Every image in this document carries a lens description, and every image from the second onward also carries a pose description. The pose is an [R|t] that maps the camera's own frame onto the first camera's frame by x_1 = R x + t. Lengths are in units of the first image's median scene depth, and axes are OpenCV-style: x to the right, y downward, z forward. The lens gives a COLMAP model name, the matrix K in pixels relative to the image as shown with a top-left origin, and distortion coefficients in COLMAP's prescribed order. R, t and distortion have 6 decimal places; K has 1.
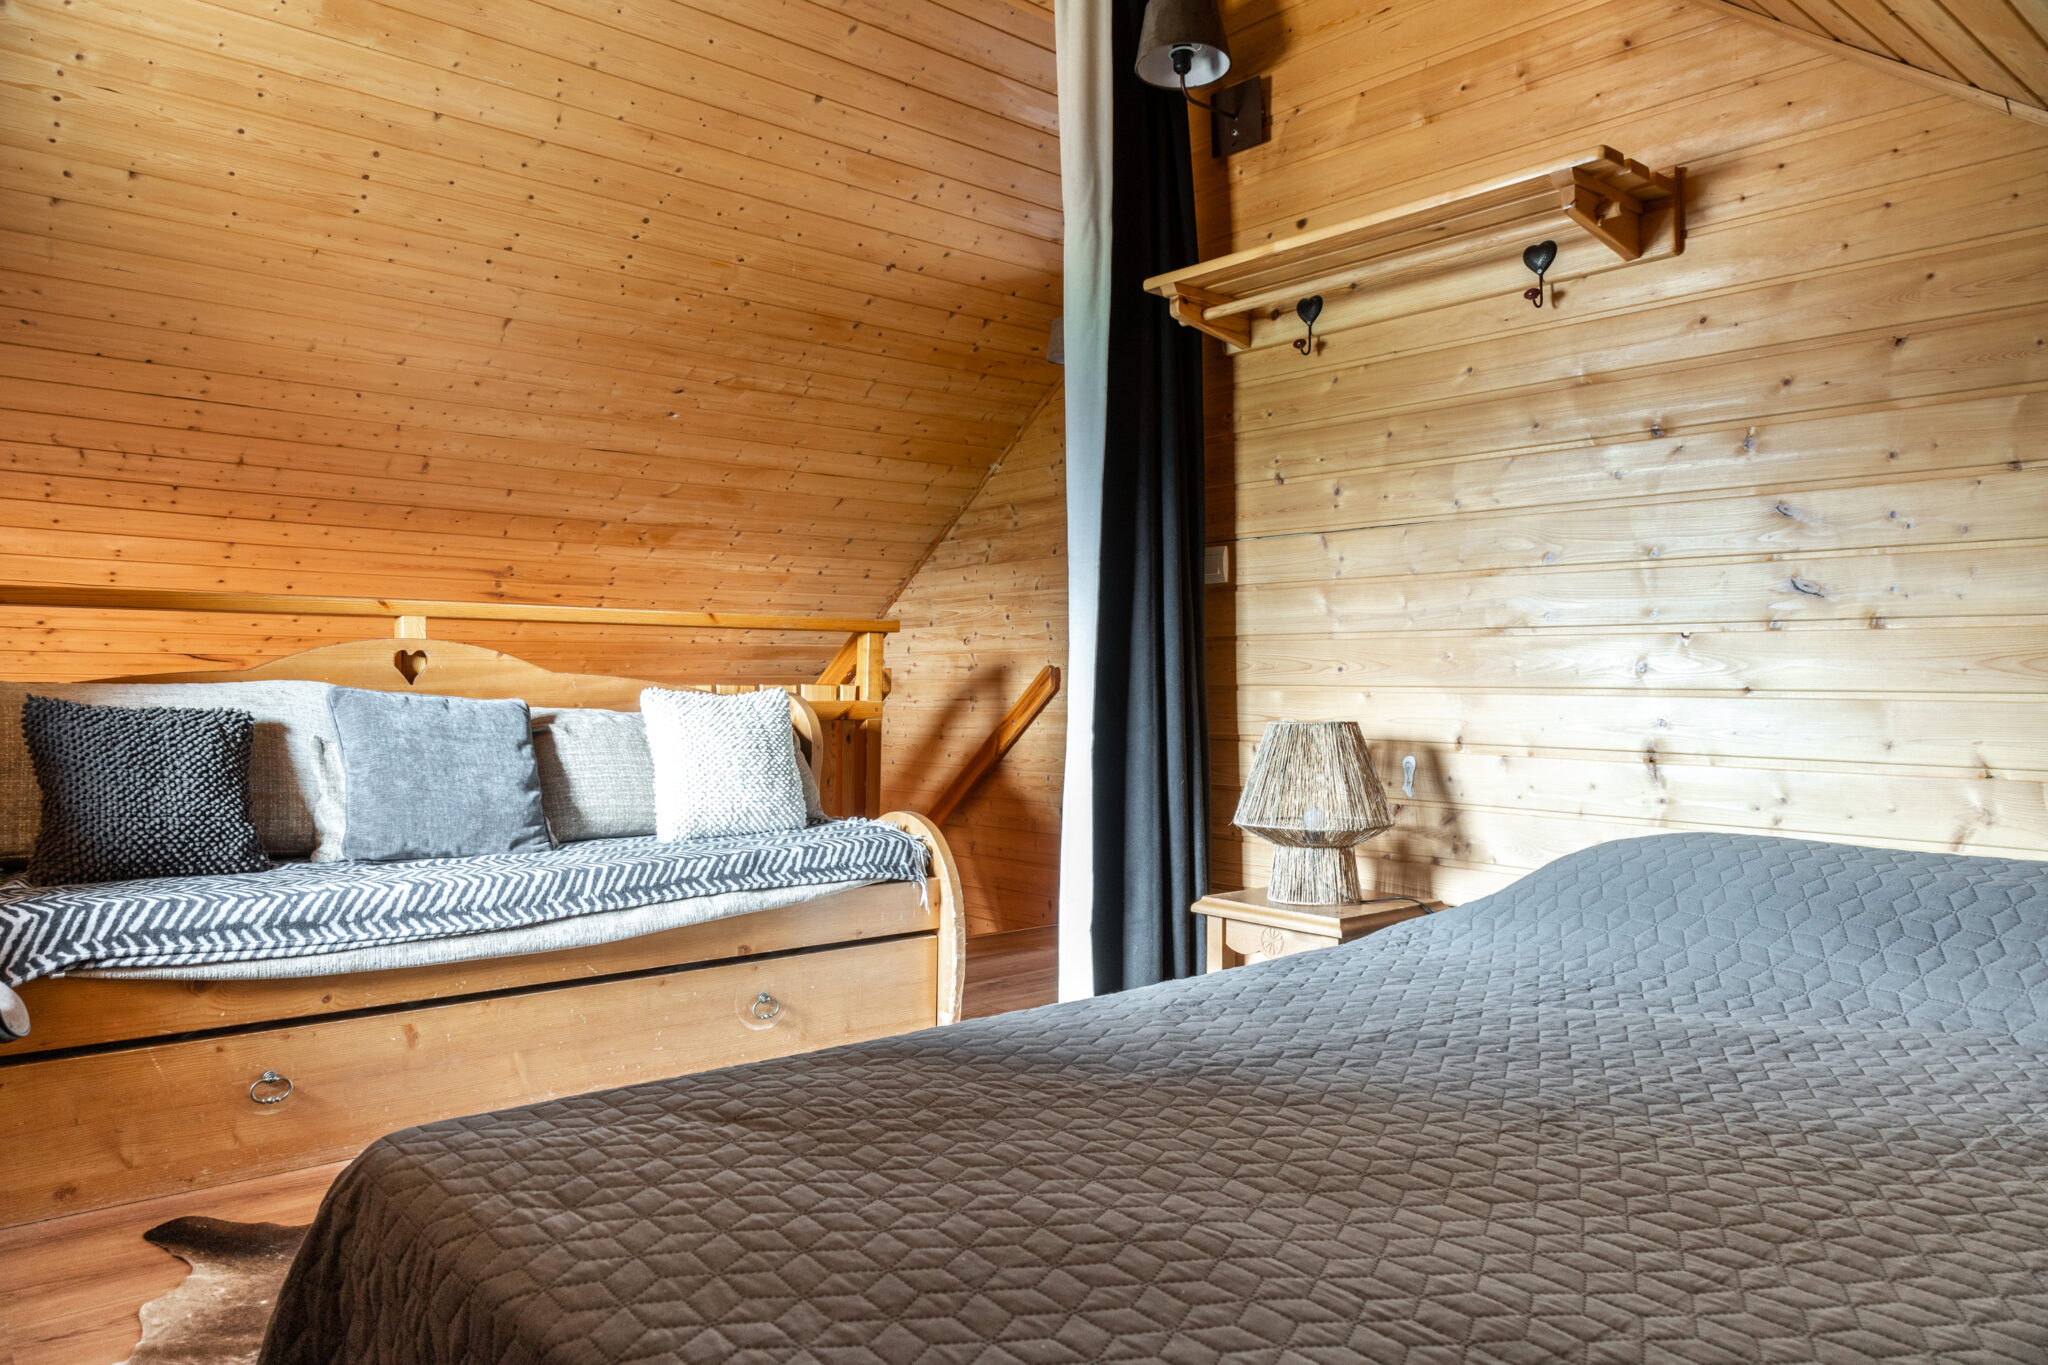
lens RADIAL K [[1418.1, 0, 1033.4], [0, 1418.1, 726.9], [0, 0, 1]] dist [-0.034309, -0.003039]
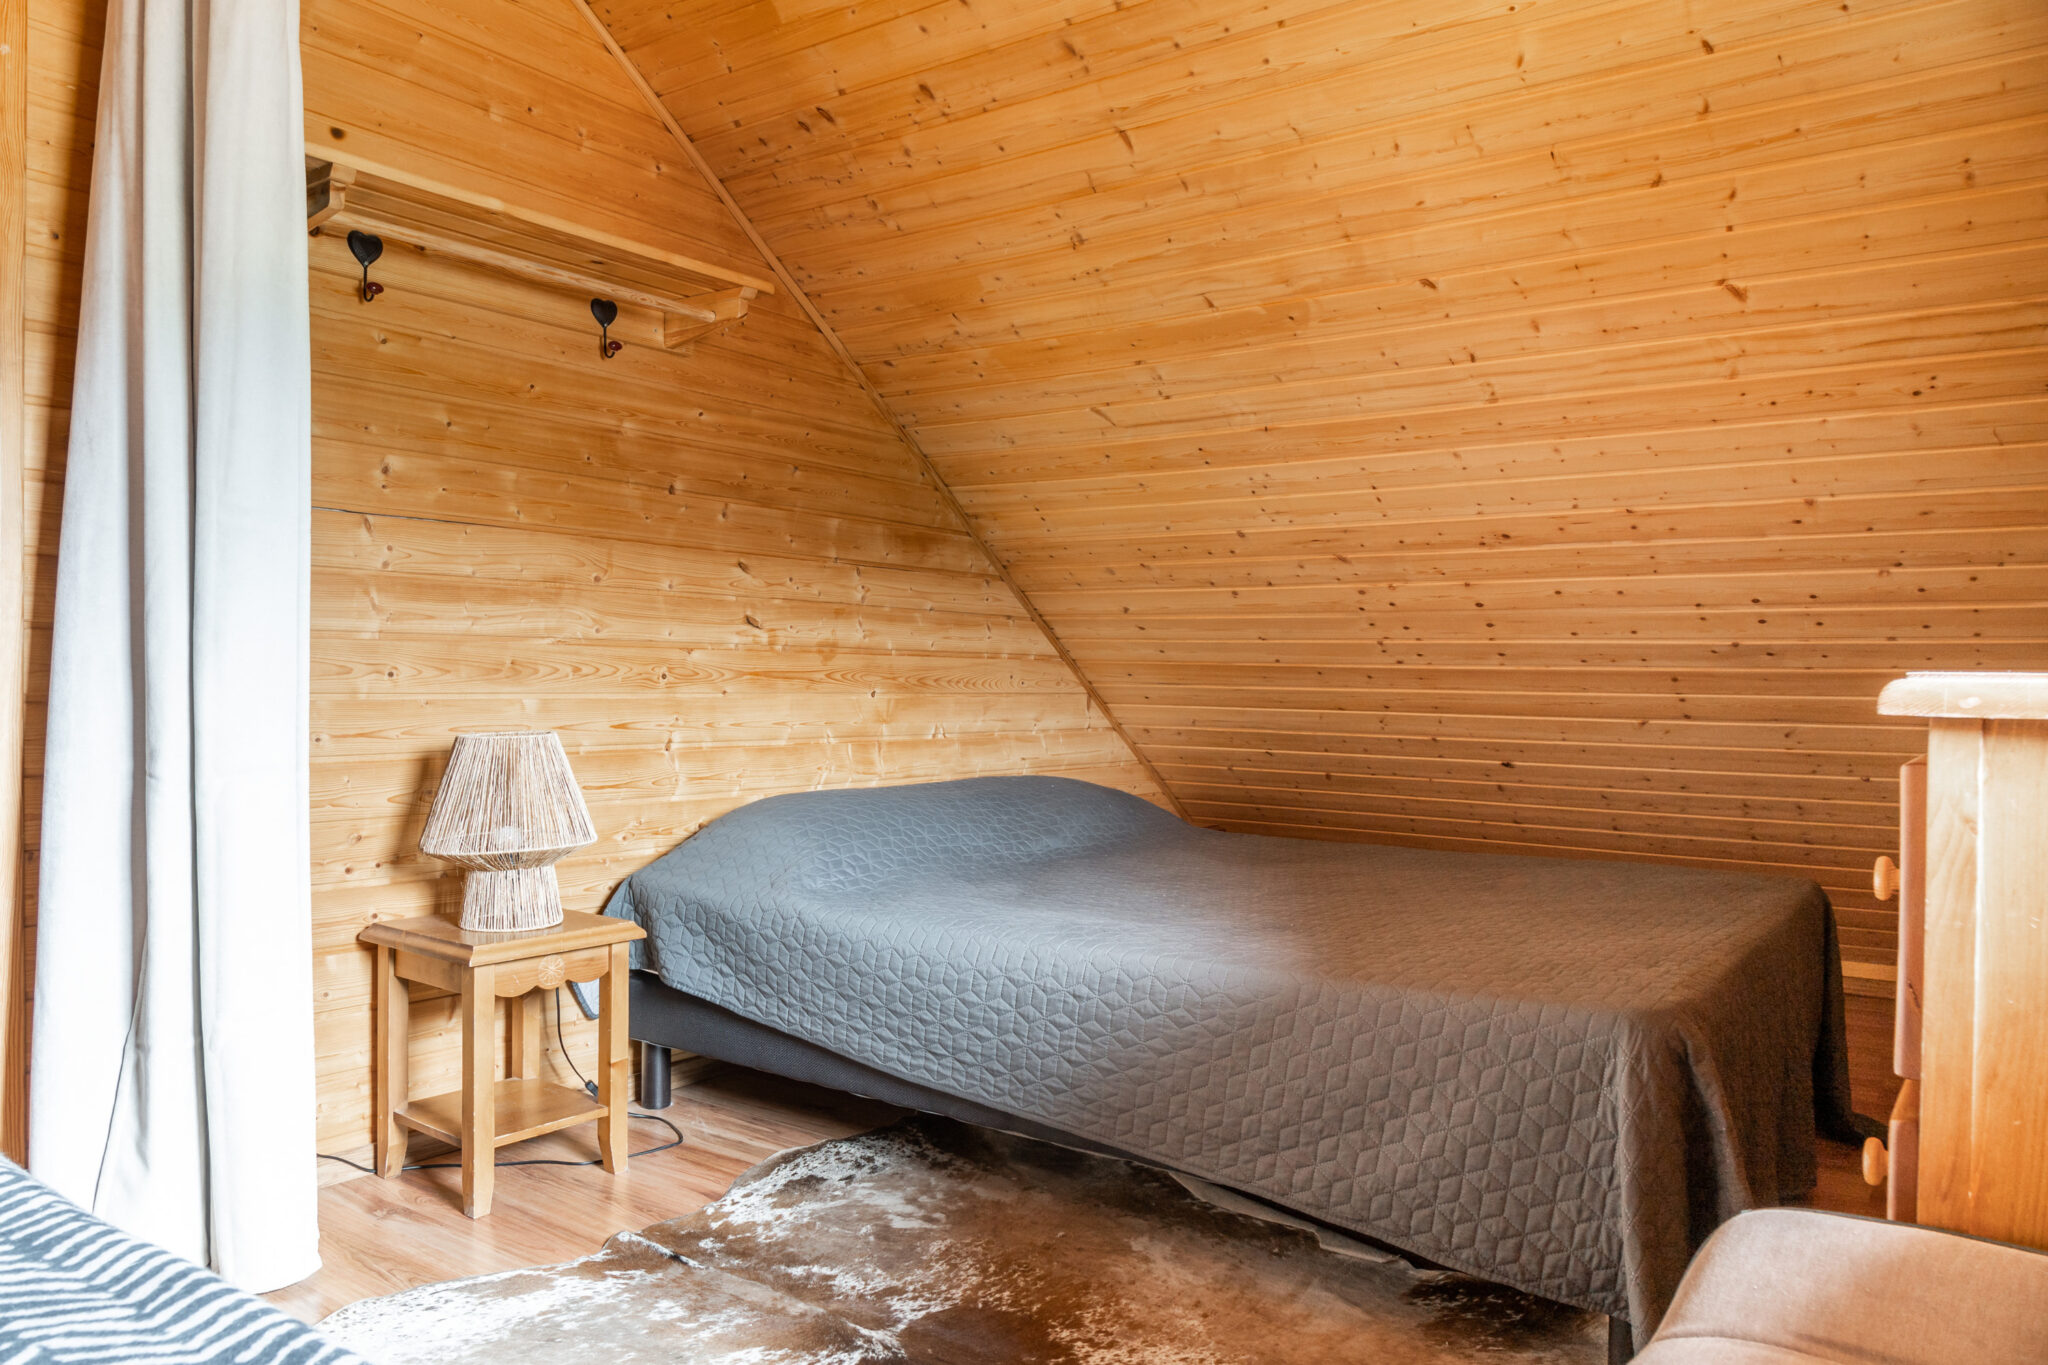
lens RADIAL K [[1418.1, 0, 1033.4], [0, 1418.1, 726.9], [0, 0, 1]] dist [-0.034309, -0.003039]
pose [[-0.244257, -0.033530, 0.969131, -0.772339], [0.028279, 0.998731, 0.041681, -0.035000], [-0.969298, 0.037587, -0.242999, 0.877164]]
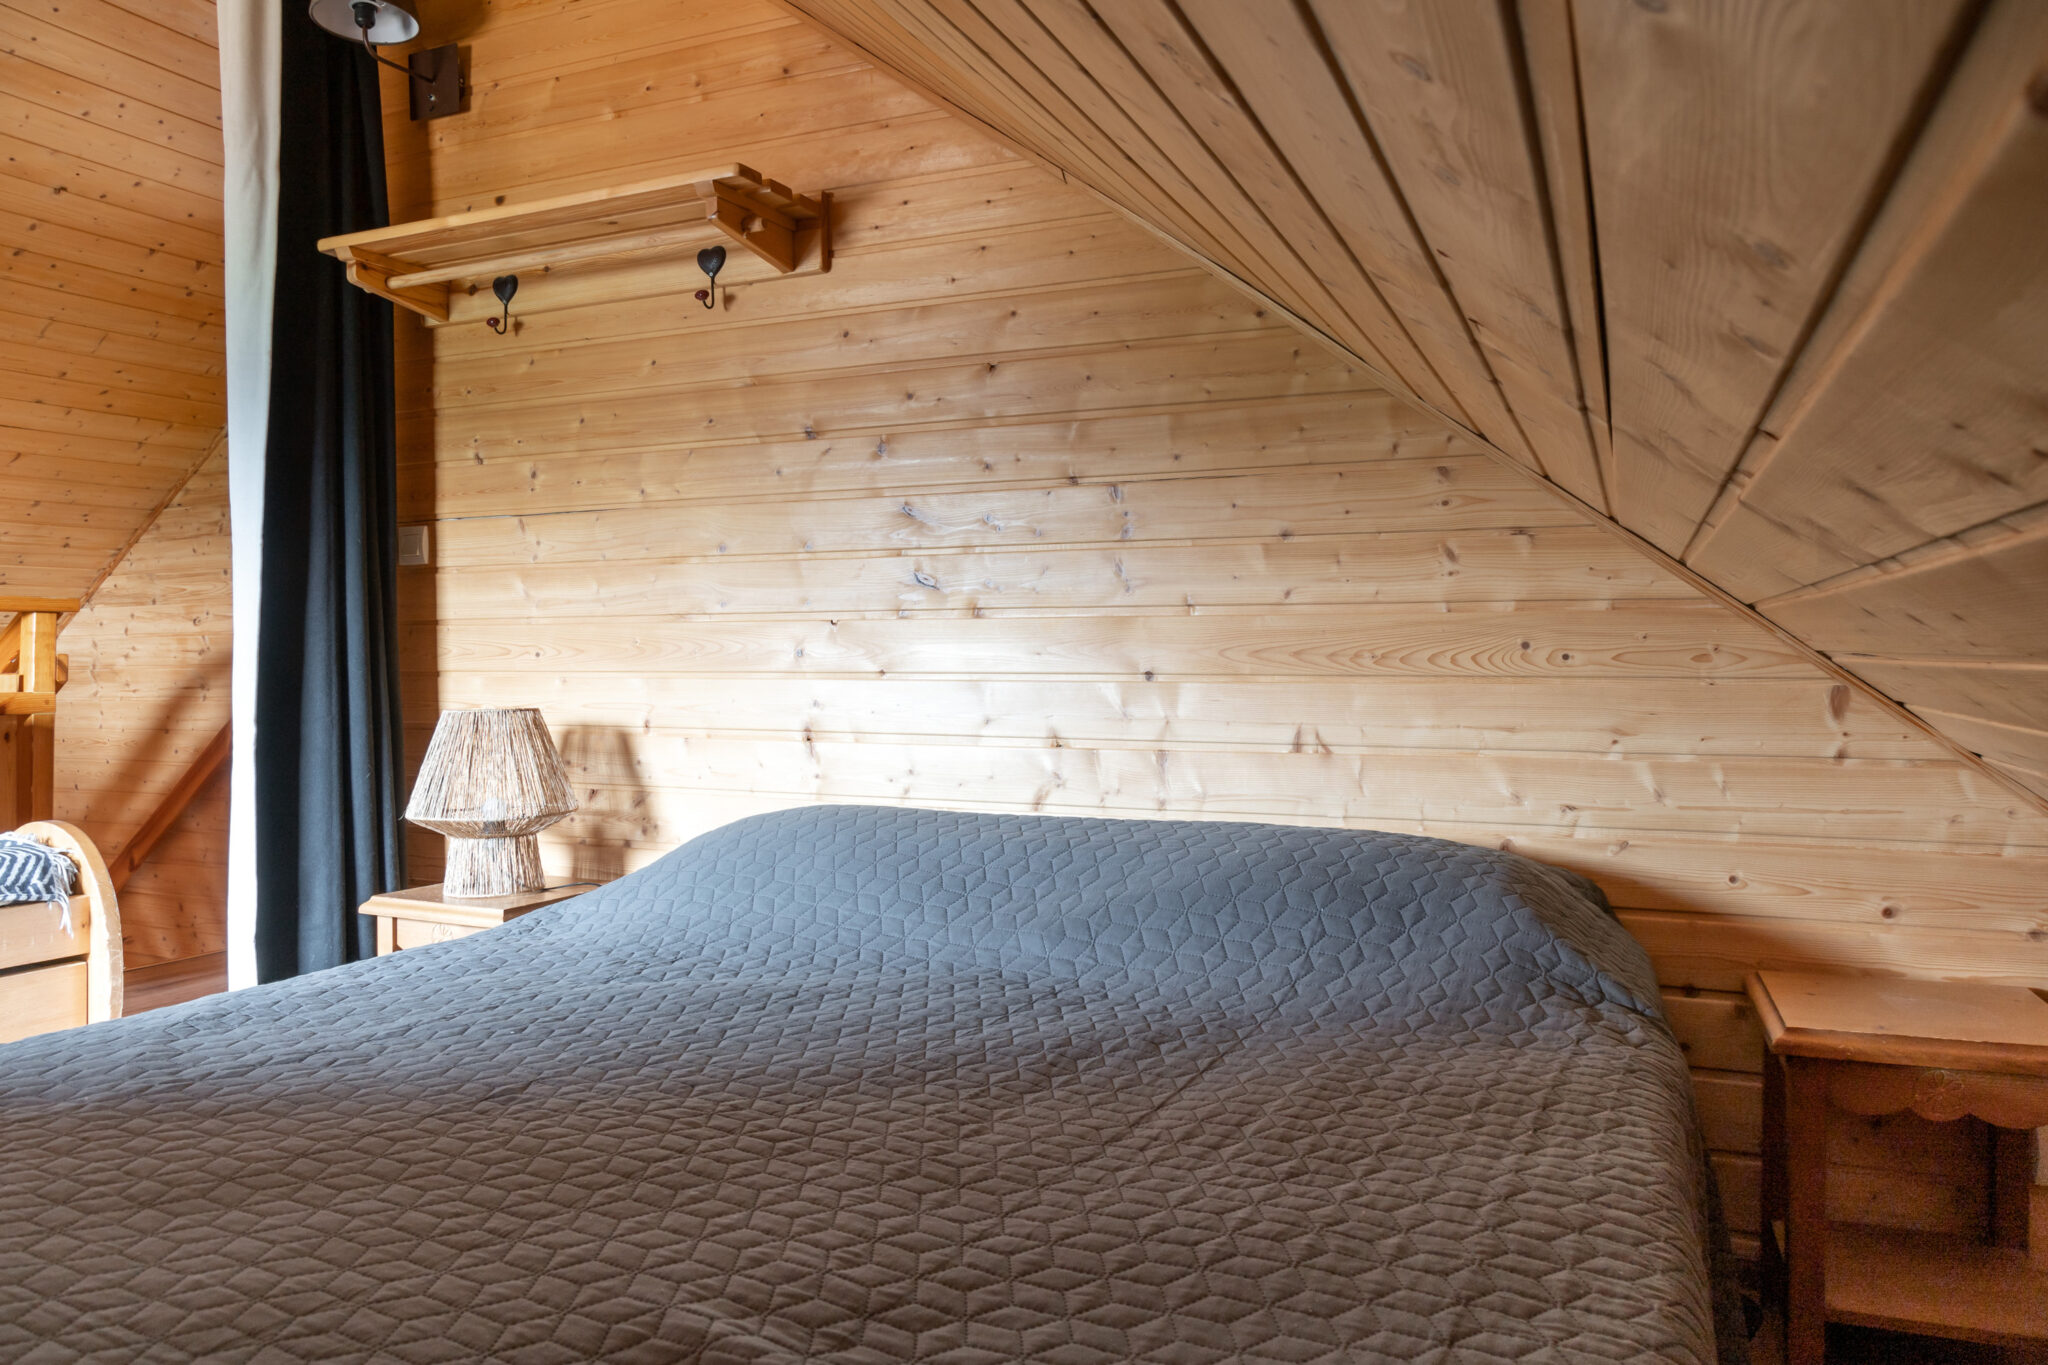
lens RADIAL K [[1423.0, 0, 1024.0], [0, 1423.0, 682.5], [0, 0, 1]] dist [-0.038759, 0.006806]
pose [[0.896578, -0.013223, 0.442689, 0.090419], [0.021061, 0.999696, -0.012795, -0.001669], [-0.442386, 0.020796, 0.896584, -0.038088]]
